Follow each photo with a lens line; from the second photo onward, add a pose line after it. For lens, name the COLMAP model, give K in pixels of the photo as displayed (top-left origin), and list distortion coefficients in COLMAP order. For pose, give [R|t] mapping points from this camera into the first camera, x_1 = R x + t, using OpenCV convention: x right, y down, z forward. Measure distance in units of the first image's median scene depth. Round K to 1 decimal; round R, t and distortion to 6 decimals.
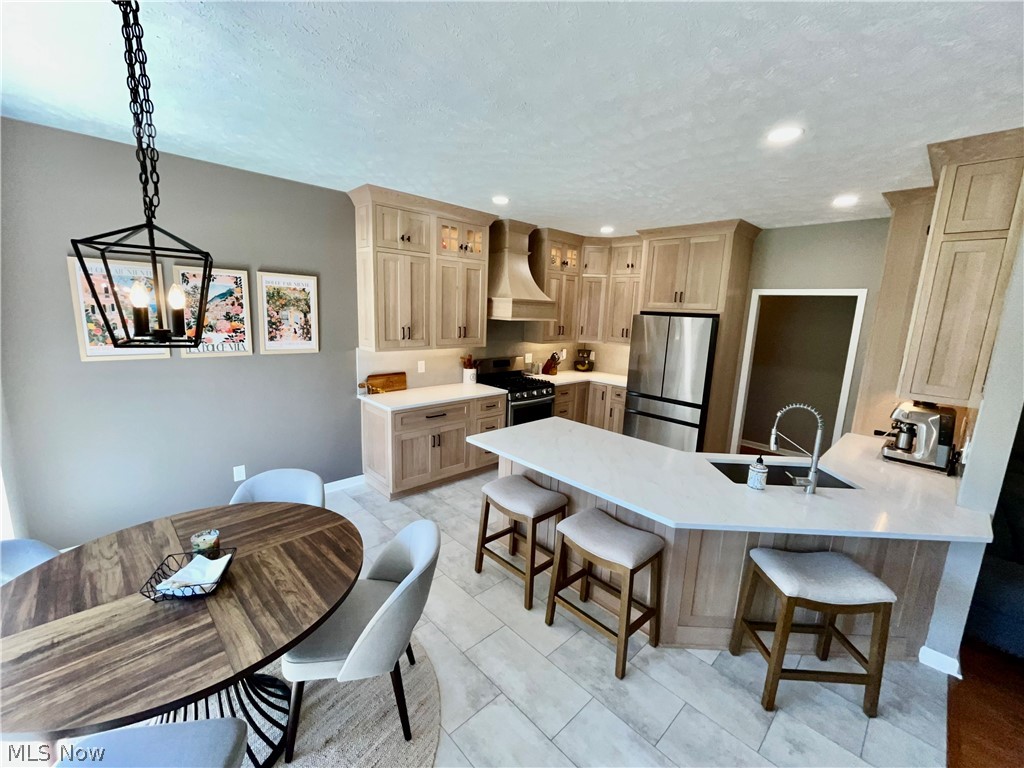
lens RADIAL K [[419.5, 0, 513.3], [0, 419.5, 382.2], [0, 0, 1]] dist [-0.002997, 0.000236]
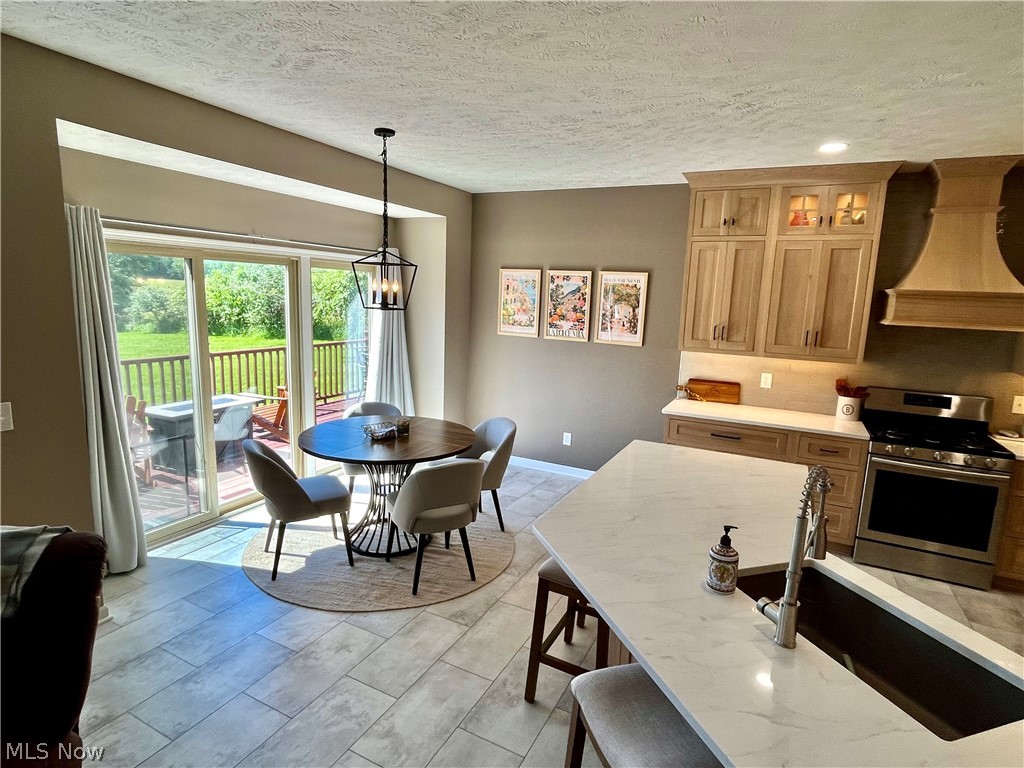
lens RADIAL K [[553.8, 0, 509.7], [0, 553.8, 382.5], [0, 0, 1]] dist [-0.006340, -0.000235]
pose [[0.326177, 0.125735, -0.936910, 0.800617], [-0.190336, 0.979552, 0.065194, -0.013686], [0.925949, 0.157063, 0.343439, 0.292225]]
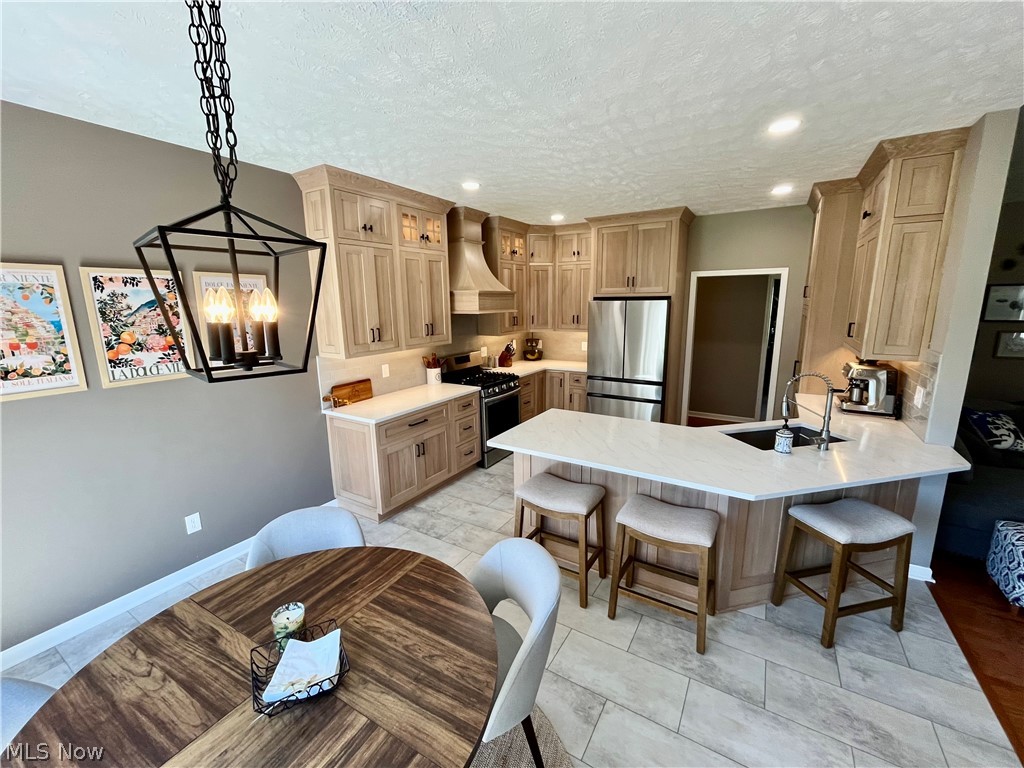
lens RADIAL K [[419.5, 0, 513.0], [0, 419.5, 381.9], [0, 0, 1]] dist [-0.002997, 0.000236]
pose [[0.965459, -0.099732, 0.240714, -0.238944], [0.094845, 0.994983, 0.031832, -0.021887], [-0.242681, -0.007902, 0.970074, 0.075322]]
